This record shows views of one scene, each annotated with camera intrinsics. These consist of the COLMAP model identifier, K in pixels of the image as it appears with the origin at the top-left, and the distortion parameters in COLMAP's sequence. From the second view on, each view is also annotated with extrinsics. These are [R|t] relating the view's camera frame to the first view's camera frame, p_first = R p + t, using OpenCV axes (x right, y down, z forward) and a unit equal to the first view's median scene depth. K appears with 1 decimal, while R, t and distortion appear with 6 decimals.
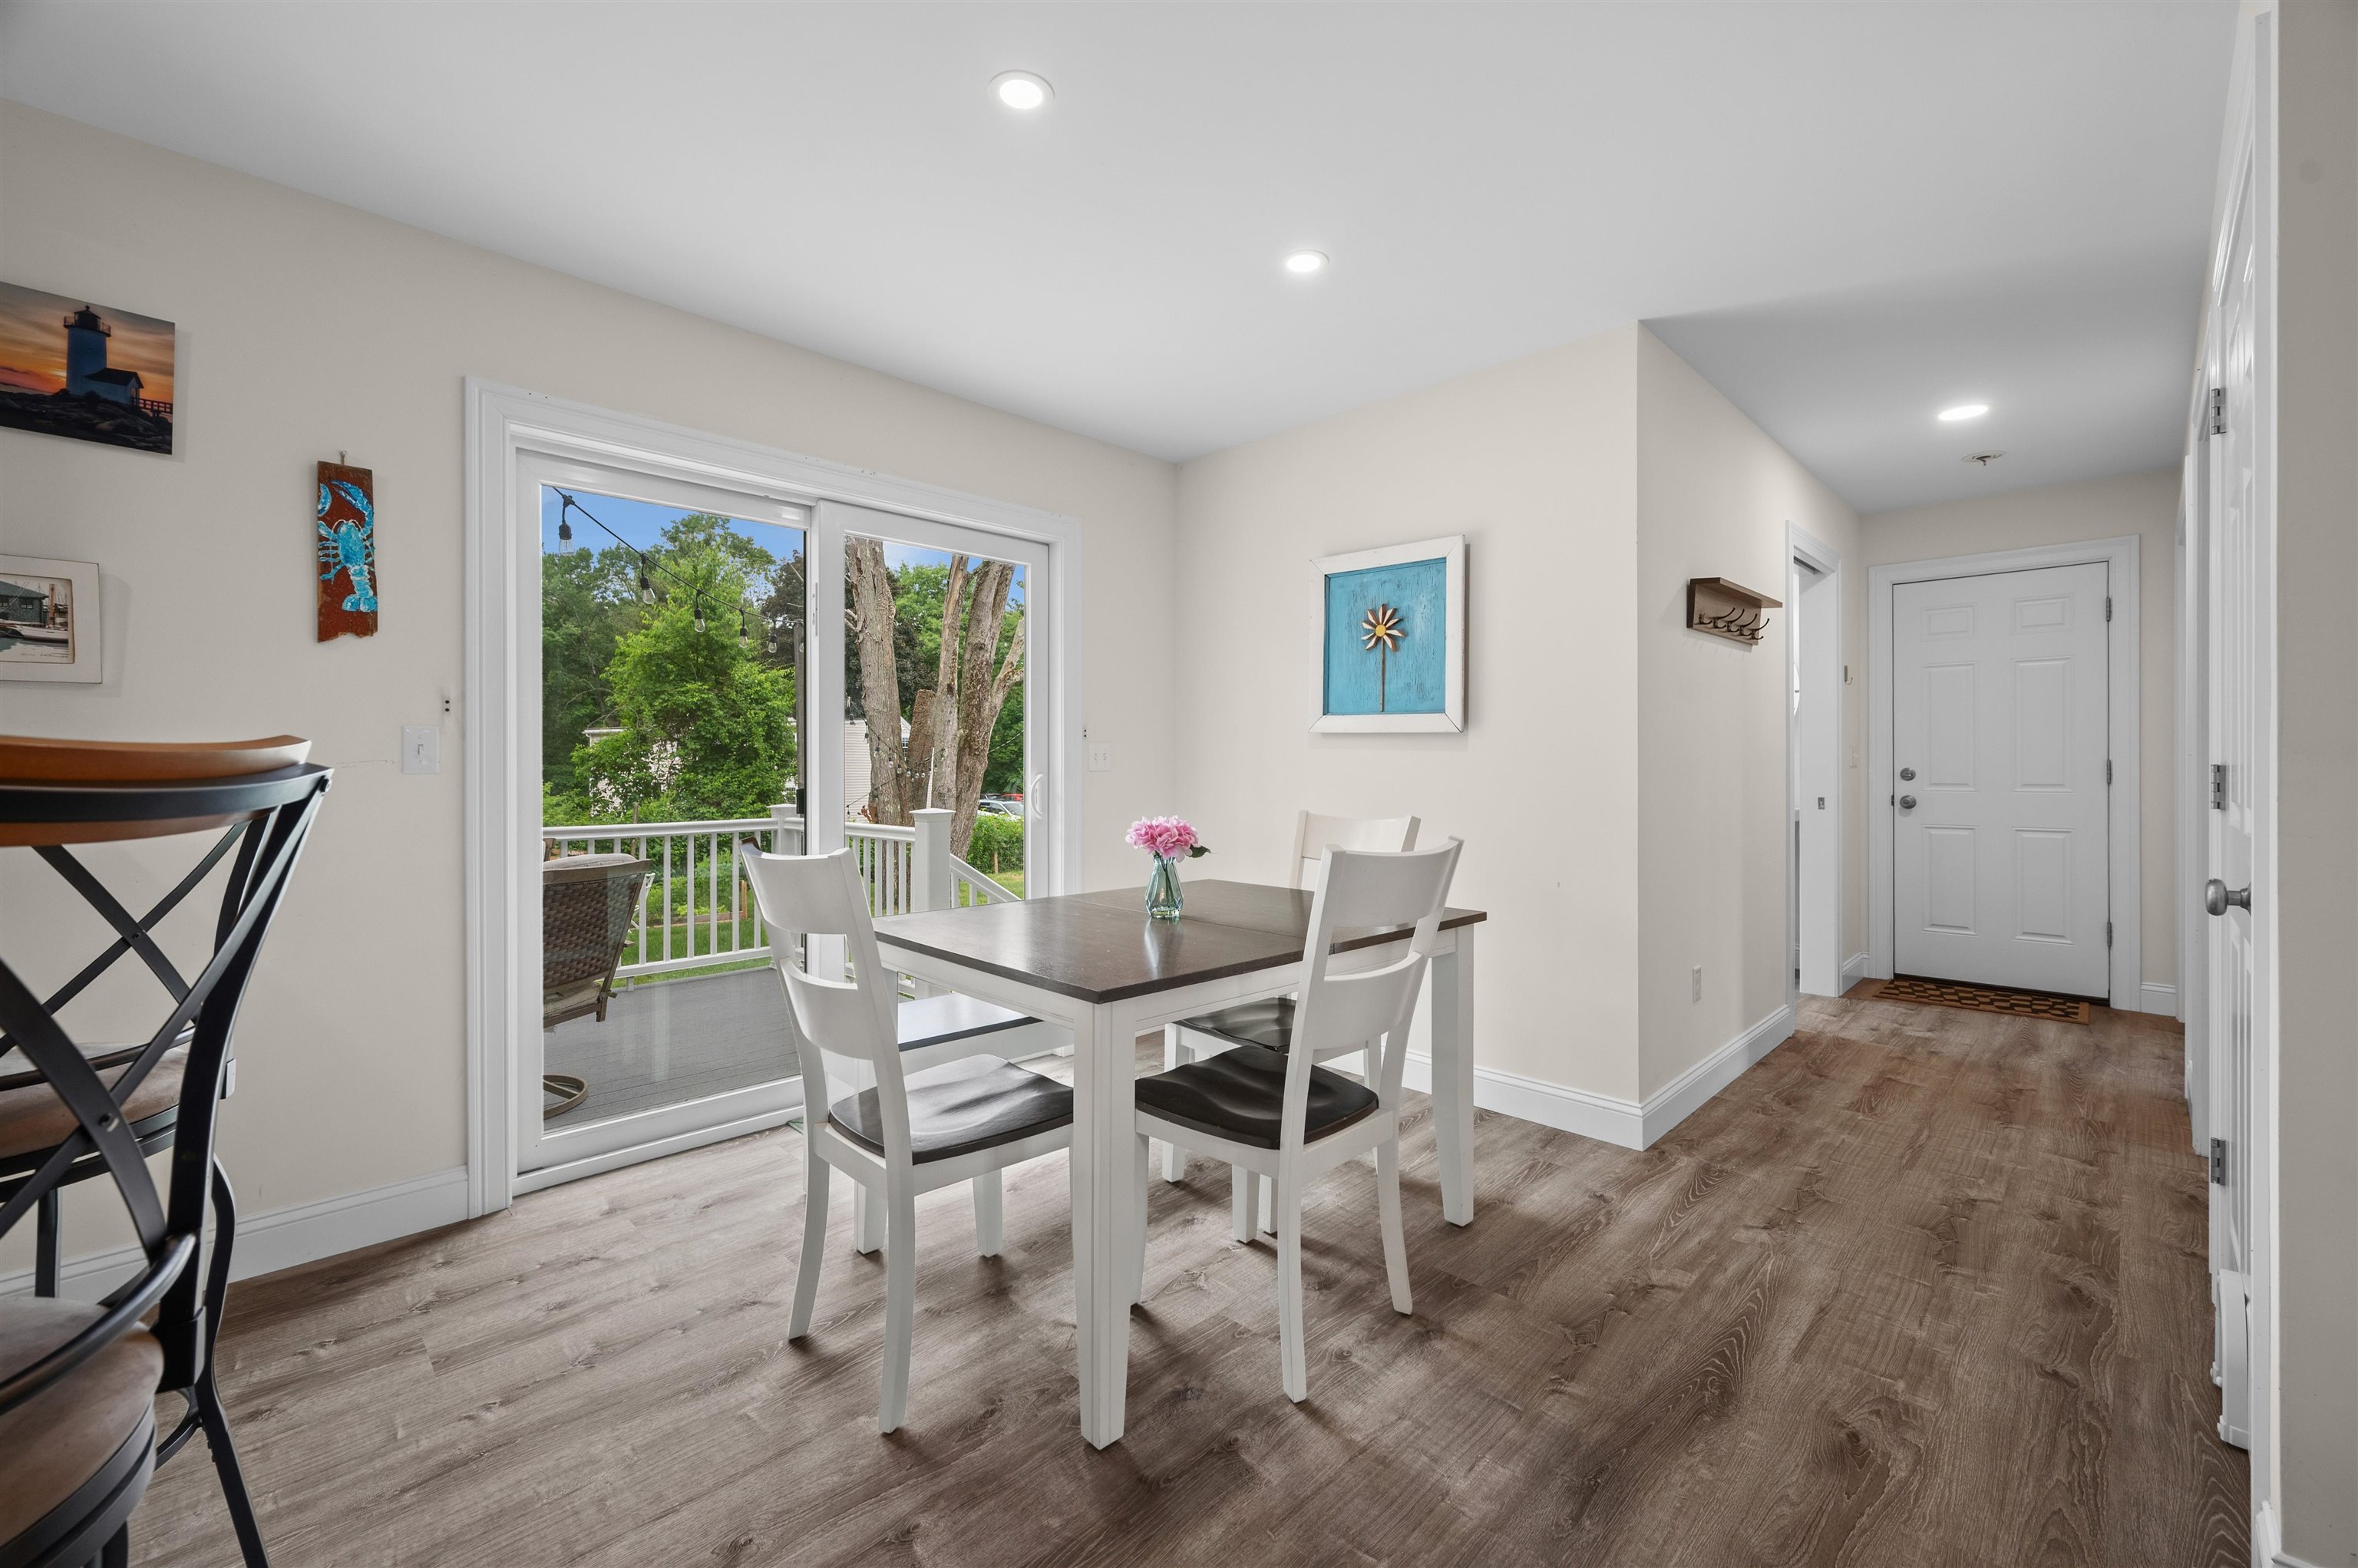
lens RADIAL K [[990.1, 0, 1190.7], [0, 990.1, 774.1], [0, 0, 1]] dist [0.000848, -0.000888]
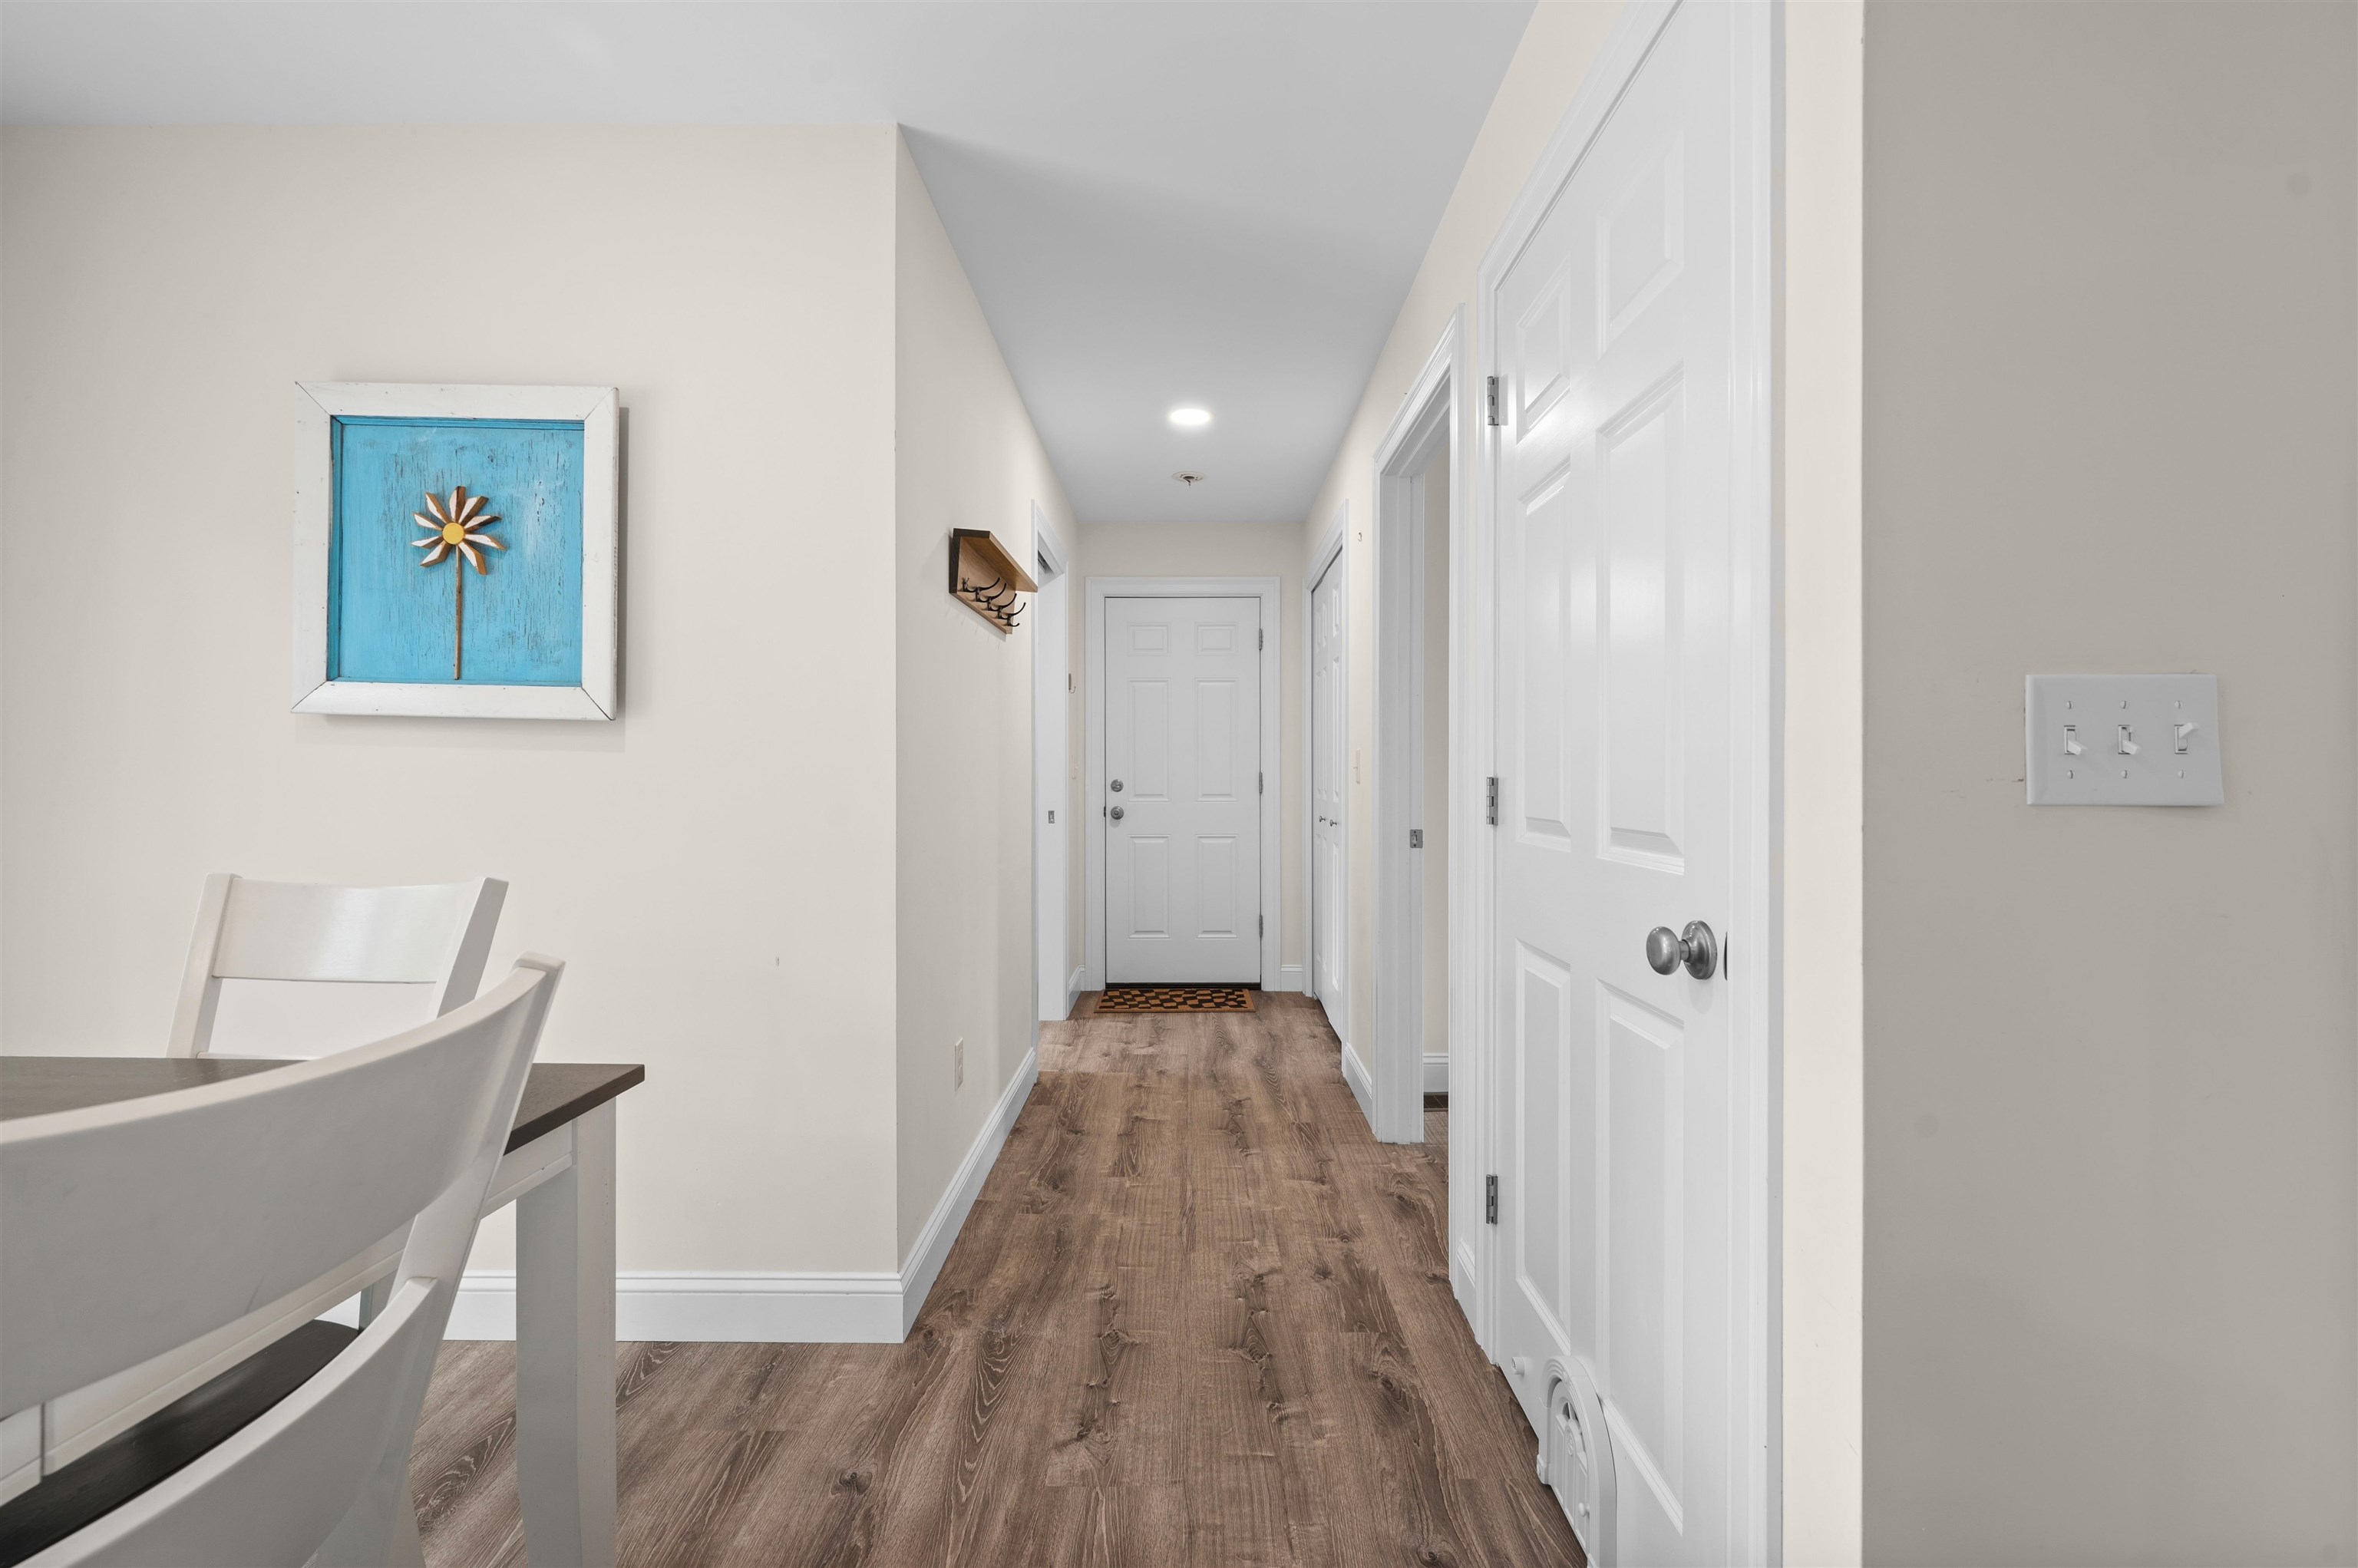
lens RADIAL K [[990.1, 0, 1176.4], [0, 990.1, 773.0], [0, 0, 1]] dist [0.000848, -0.000888]
pose [[0.729370, 0.003821, 0.684109, 0.111295], [0.003959, 0.999944, -0.009805, -0.003596], [-0.684108, 0.009860, 0.729314, 0.328395]]
